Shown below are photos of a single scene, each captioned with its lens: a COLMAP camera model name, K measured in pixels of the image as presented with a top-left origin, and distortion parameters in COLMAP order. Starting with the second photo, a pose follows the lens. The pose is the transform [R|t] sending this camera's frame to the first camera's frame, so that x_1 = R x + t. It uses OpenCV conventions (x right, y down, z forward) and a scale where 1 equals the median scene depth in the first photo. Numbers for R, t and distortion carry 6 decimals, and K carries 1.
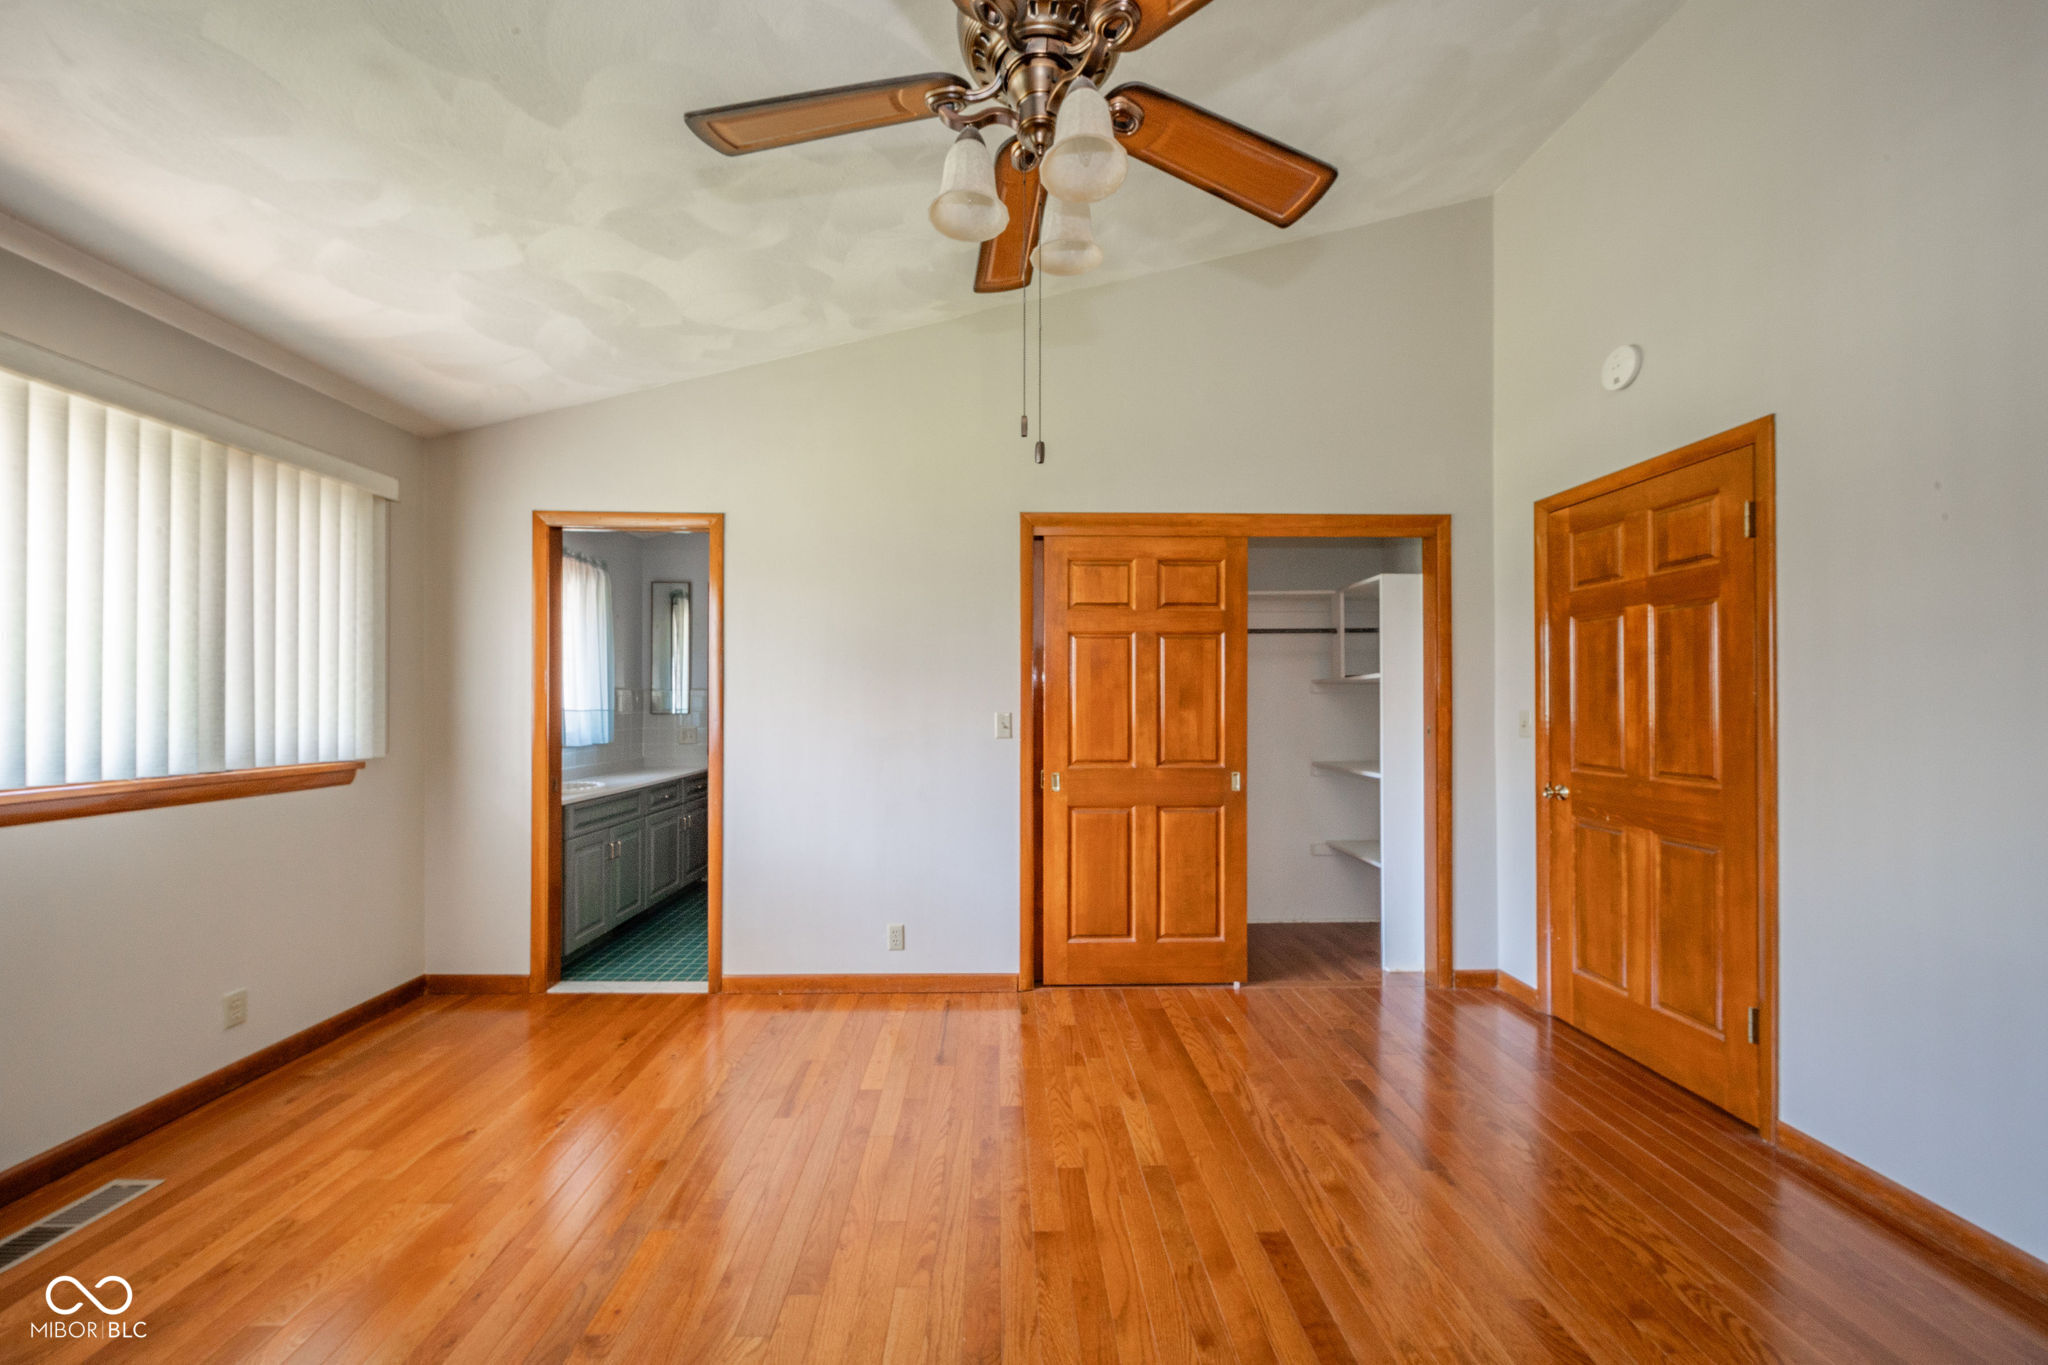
lens RADIAL K [[742.9, 0, 1024.0], [0, 742.9, 682.5], [0, 0, 1]] dist [-0.000045, -0.000054]
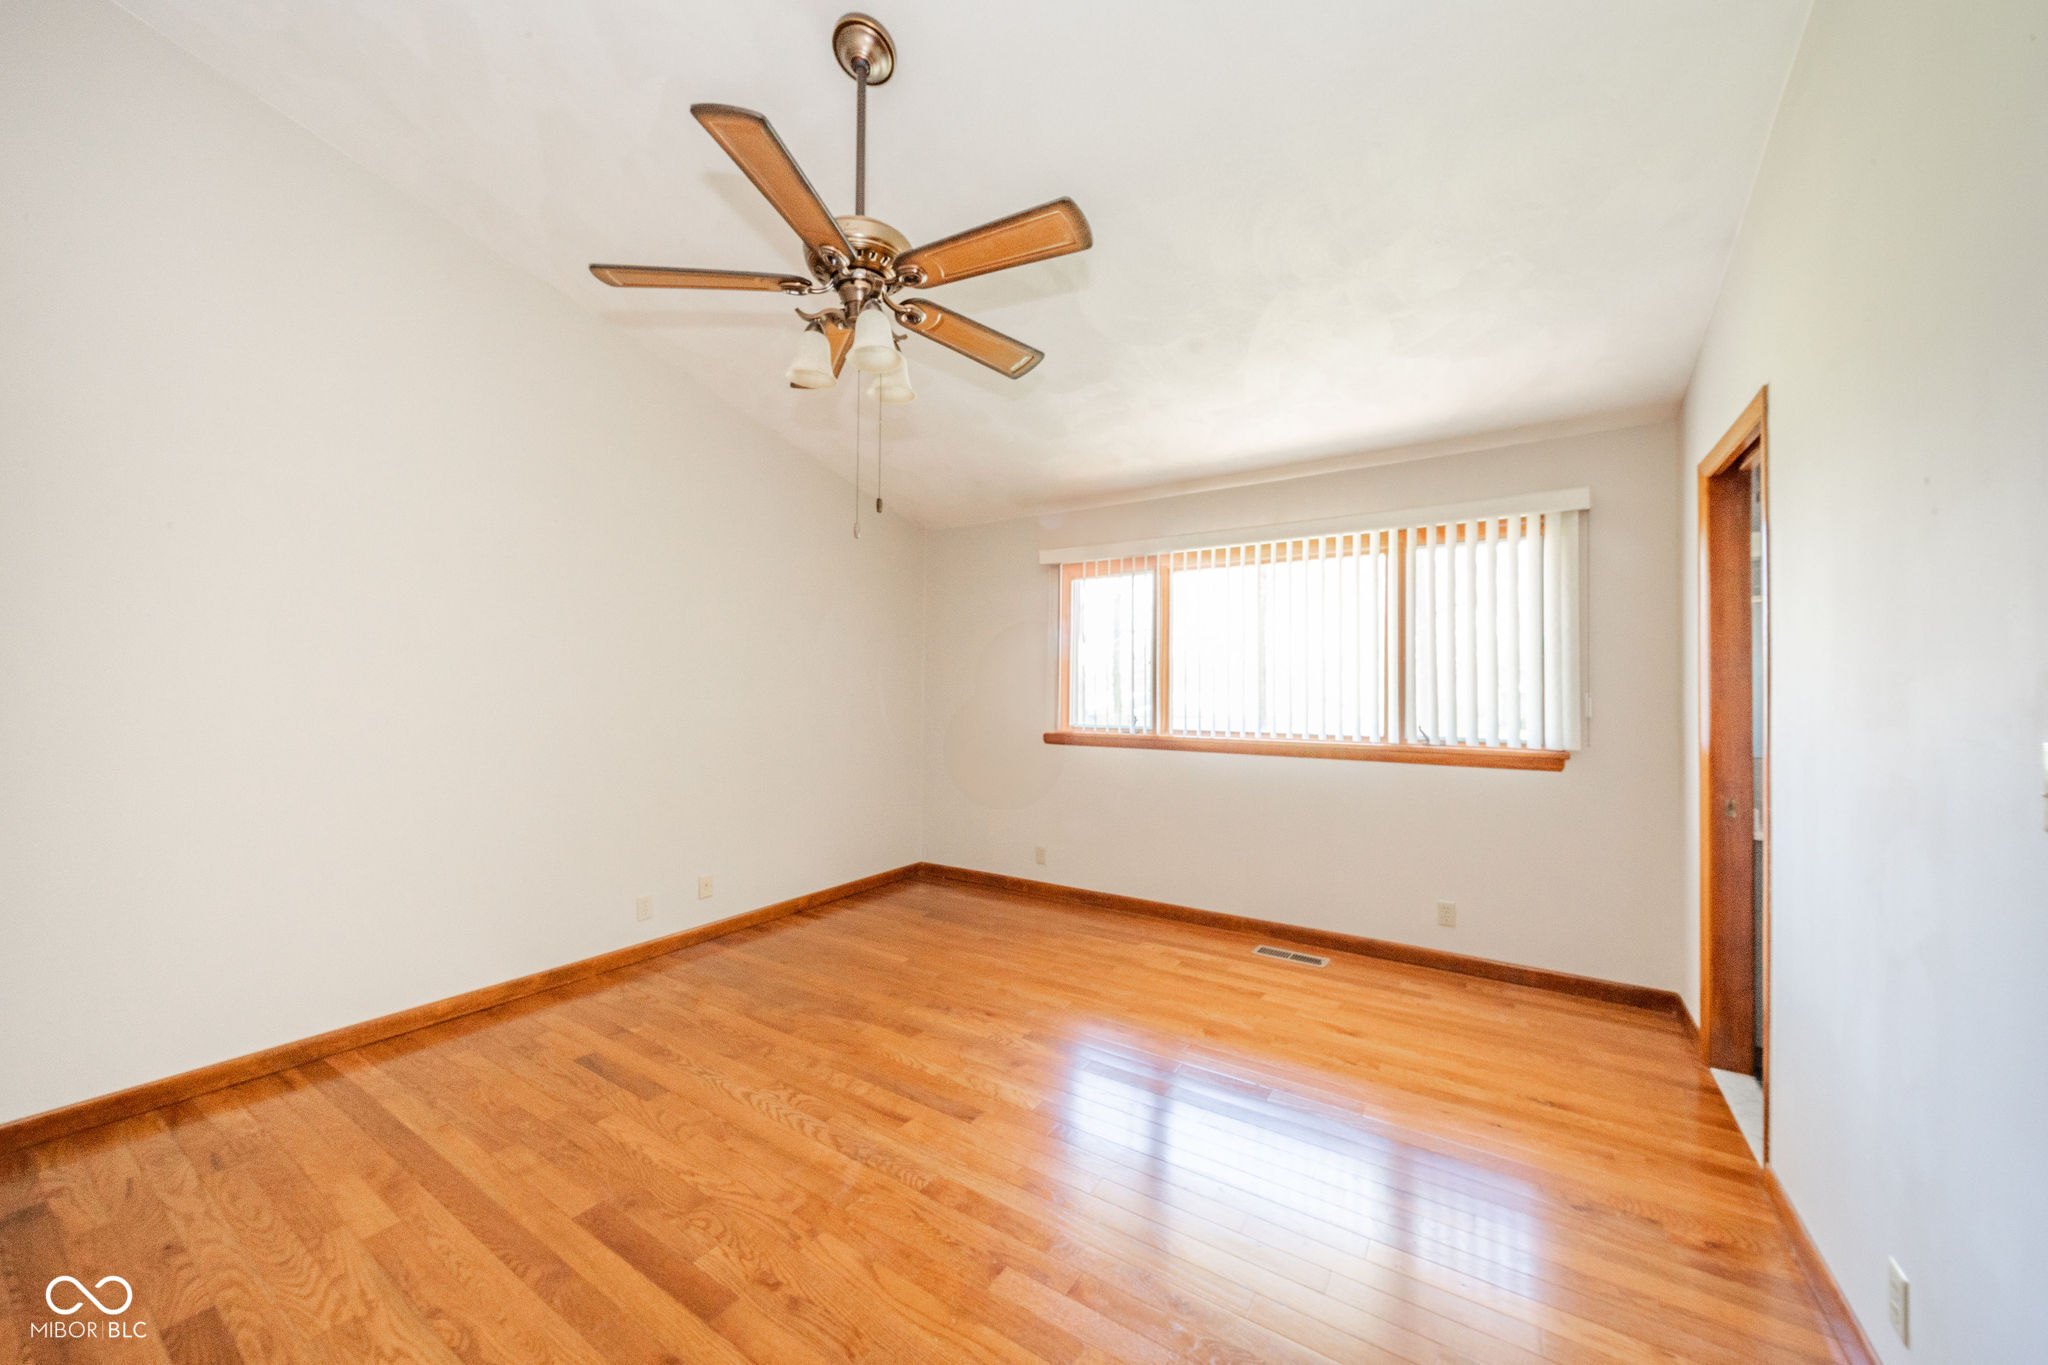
lens RADIAL K [[705.1, 0, 1000.4], [0, 705.1, 681.9], [0, 0, 1]] dist [-0.000083, -0.000012]
pose [[-0.579323, -0.019076, -0.814875, 0.565352], [0.008123, 0.999541, -0.029174, 0.031473], [0.815058, -0.023520, -0.578902, 1.153095]]
